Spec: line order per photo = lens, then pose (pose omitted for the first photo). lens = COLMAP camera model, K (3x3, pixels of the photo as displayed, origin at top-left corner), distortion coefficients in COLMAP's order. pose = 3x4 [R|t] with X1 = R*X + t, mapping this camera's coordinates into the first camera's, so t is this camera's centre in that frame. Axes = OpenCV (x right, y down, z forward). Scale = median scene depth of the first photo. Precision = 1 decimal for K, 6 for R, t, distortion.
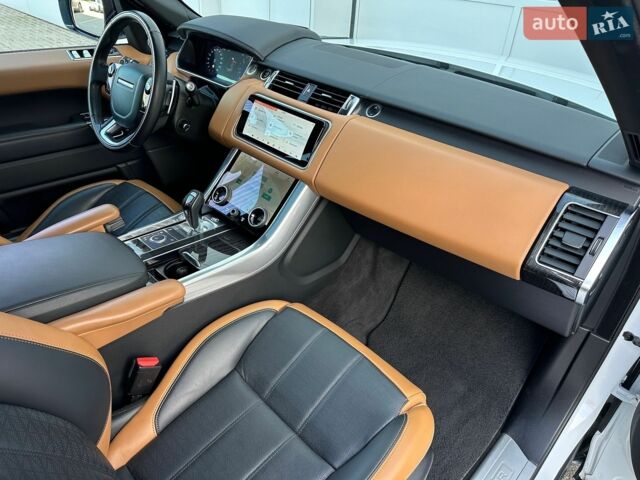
lens RADIAL K [[451.8, 0, 320.0], [0, 451.8, 240.0], [0, 0, 1]] dist [0.091746, -0.173666]
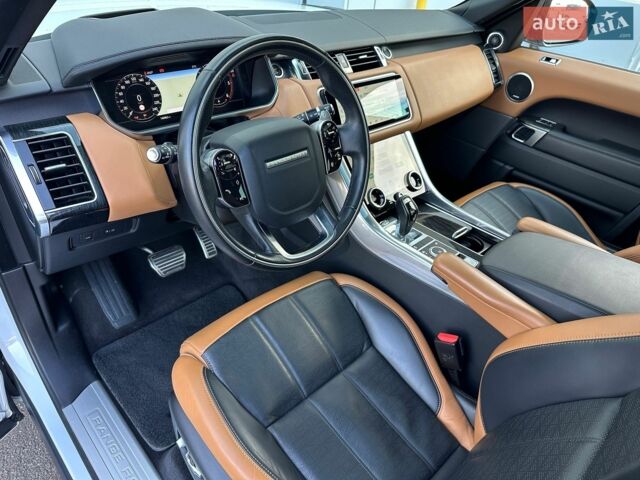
lens RADIAL K [[451.8, 0, 320.0], [0, 451.8, 240.0], [0, 0, 1]] dist [0.091746, -0.173666]
pose [[0.039144, -0.627443, 0.777678, -0.990768], [0.469196, 0.698682, 0.540091, -0.589169], [-0.882226, 0.343742, 0.321743, 0.829747]]
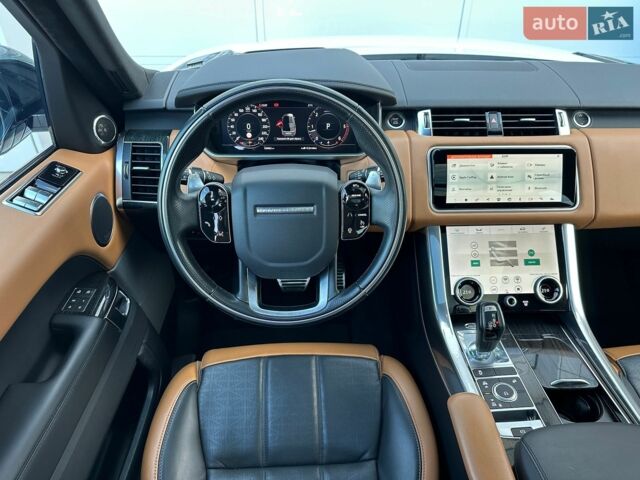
lens RADIAL K [[451.8, 0, 320.0], [0, 451.8, 240.0], [0, 0, 1]] dist [0.091746, -0.173666]
pose [[0.675652, -0.451134, 0.583071, -0.763046], [0.425393, 0.884529, 0.191441, -0.410729], [-0.602109, 0.118687, 0.789543, 0.555652]]
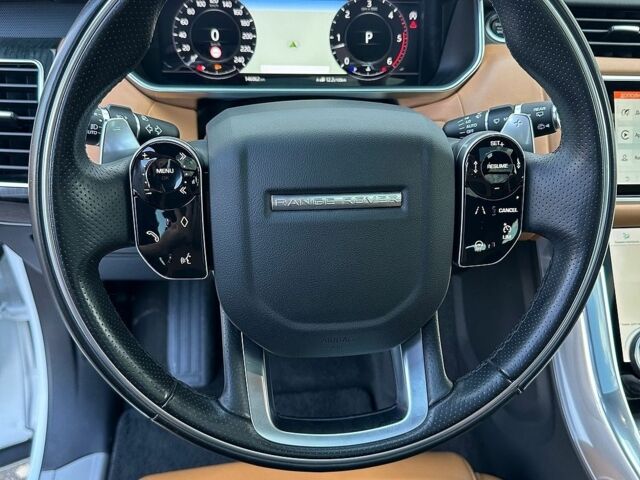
lens RADIAL K [[605.7, 0, 320.0], [0, 605.7, 240.0], [0, 0, 1]] dist [0.163538, -0.419413]
pose [[0.614725, -0.462559, 0.638868, -0.668721], [0.416754, 0.878167, 0.234814, -0.416782], [-0.669649, 0.121905, 0.732605, 0.797879]]
